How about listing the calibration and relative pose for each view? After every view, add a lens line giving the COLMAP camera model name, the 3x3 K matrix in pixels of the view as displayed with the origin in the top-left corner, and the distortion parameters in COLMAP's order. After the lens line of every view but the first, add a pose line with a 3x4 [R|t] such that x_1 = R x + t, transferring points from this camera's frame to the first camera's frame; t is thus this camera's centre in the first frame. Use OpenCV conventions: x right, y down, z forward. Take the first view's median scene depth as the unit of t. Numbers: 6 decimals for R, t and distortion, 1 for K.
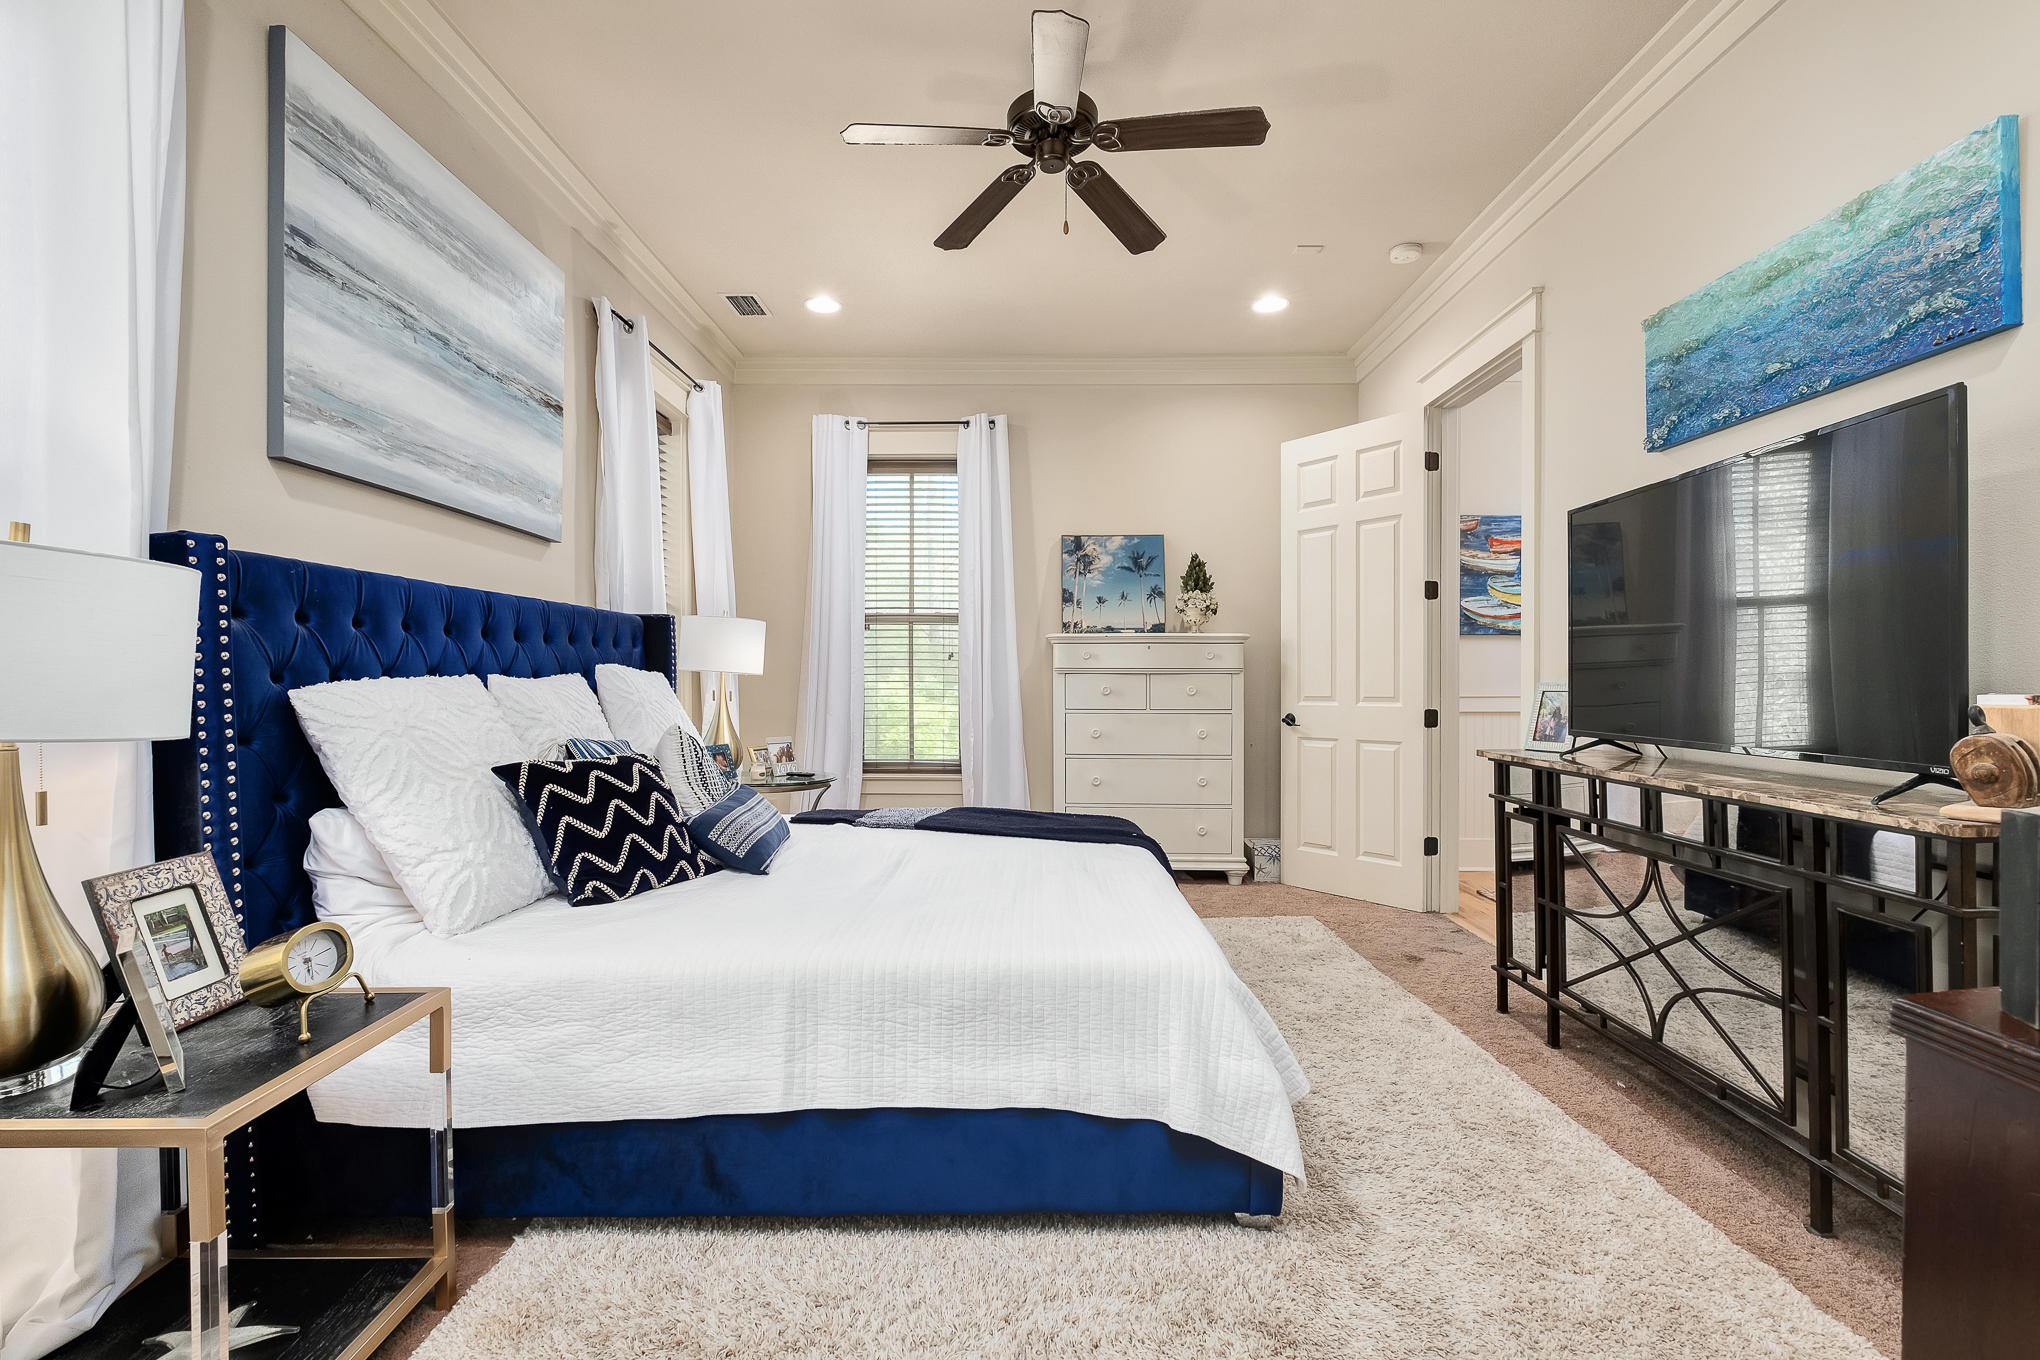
lens RADIAL K [[891.8, 0, 1019.8], [0, 891.8, 677.3], [0, 0, 1]] dist [-0.006385, 0.001072]
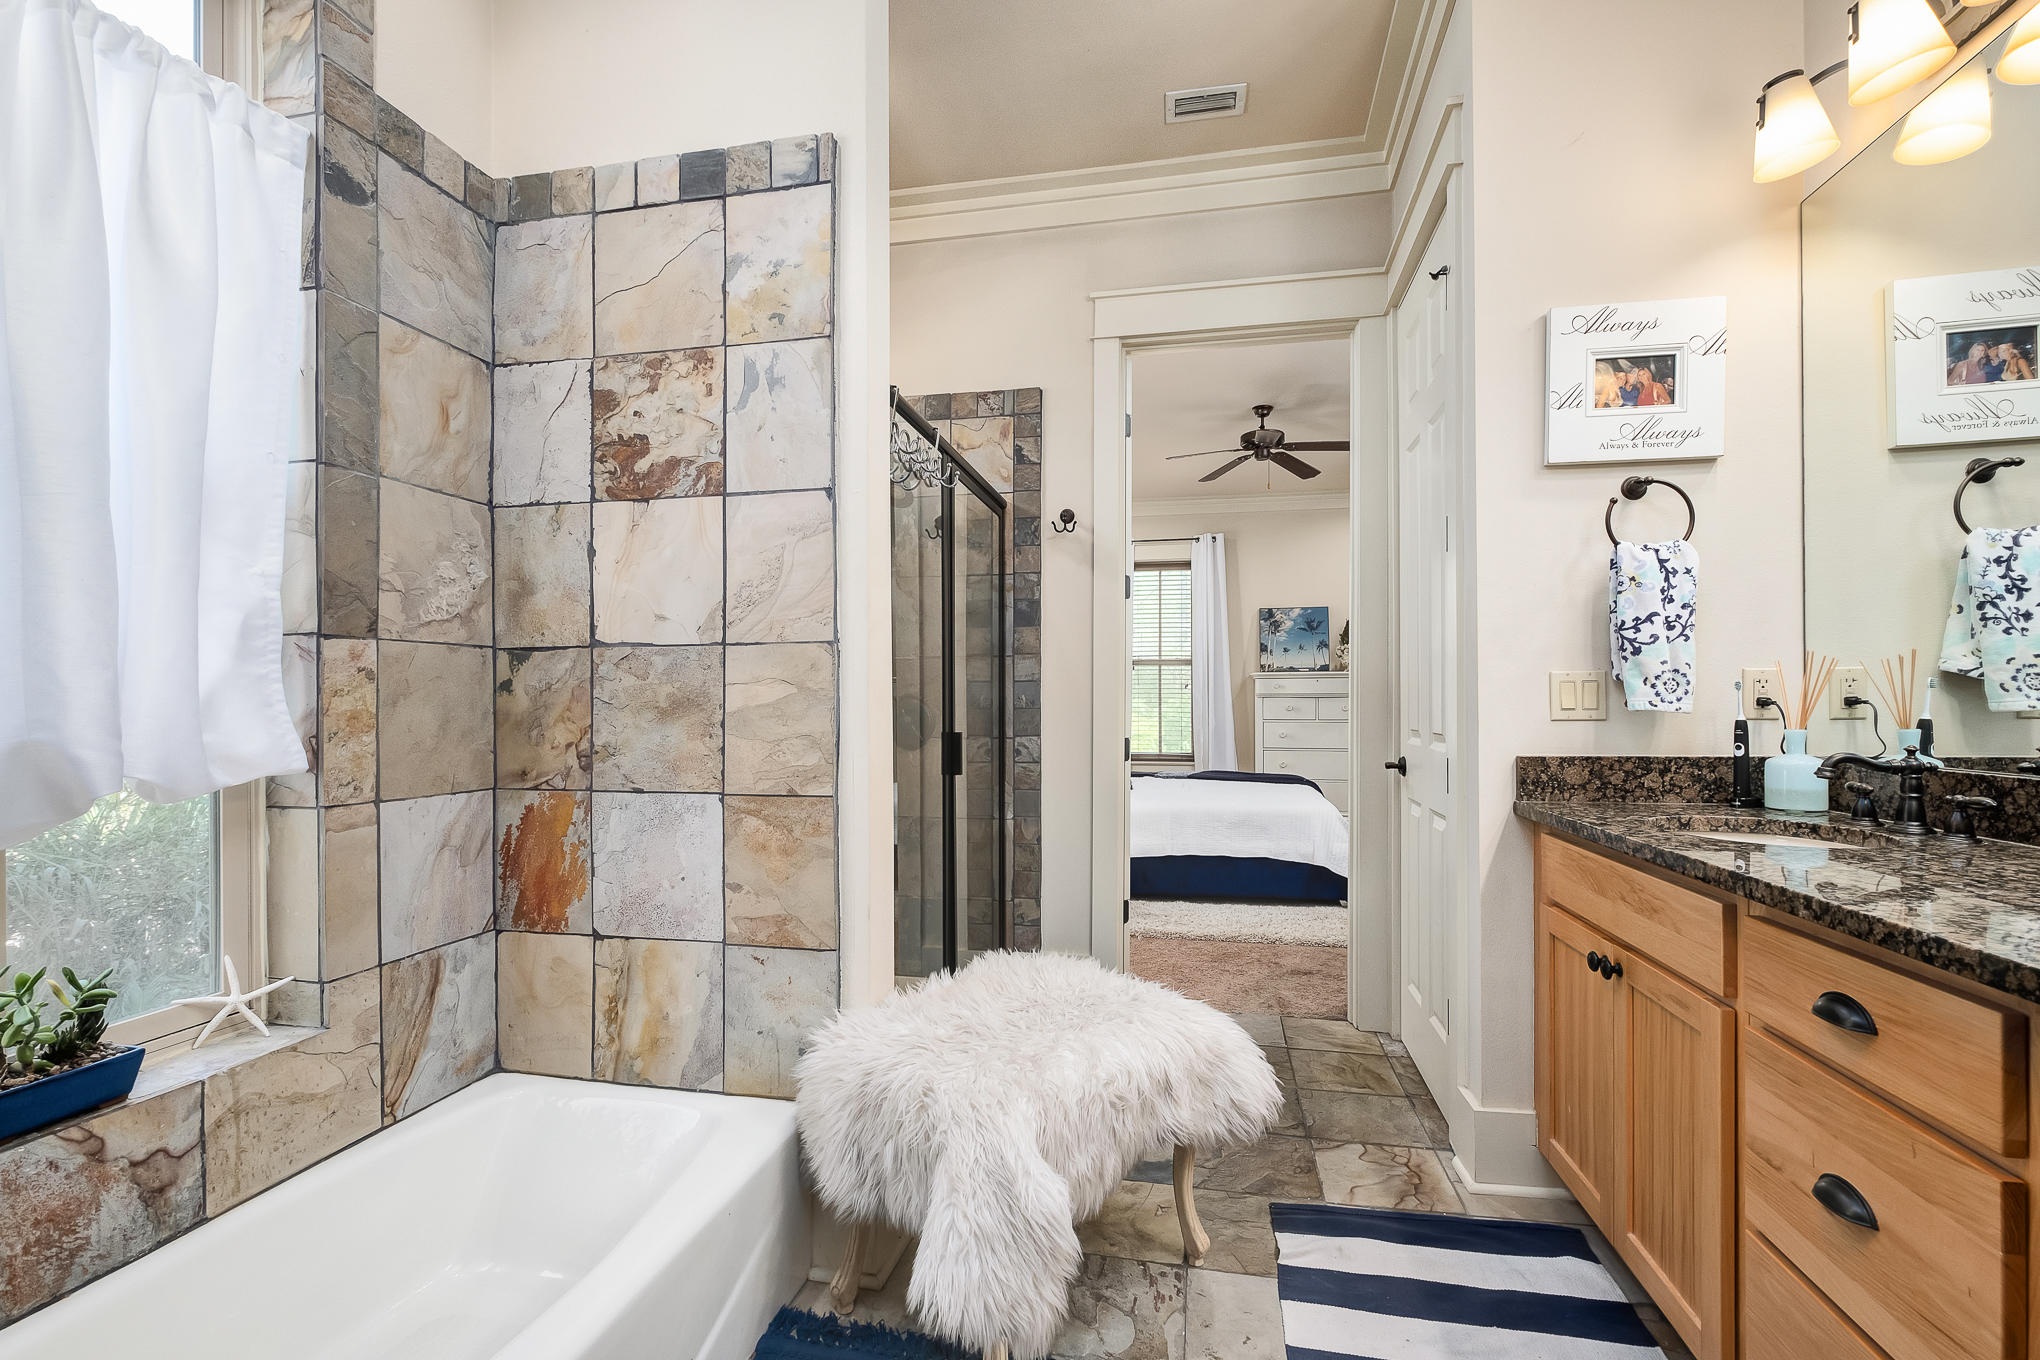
lens RADIAL K [[891.8, 0, 1033.2], [0, 891.8, 698.3], [0, 0, 1]] dist [-0.006385, 0.001072]
pose [[0.982347, -0.001829, -0.187057, -0.050376], [0.002044, 0.999997, 0.000957, -0.005231], [0.187055, -0.001322, 0.982349, -0.598379]]
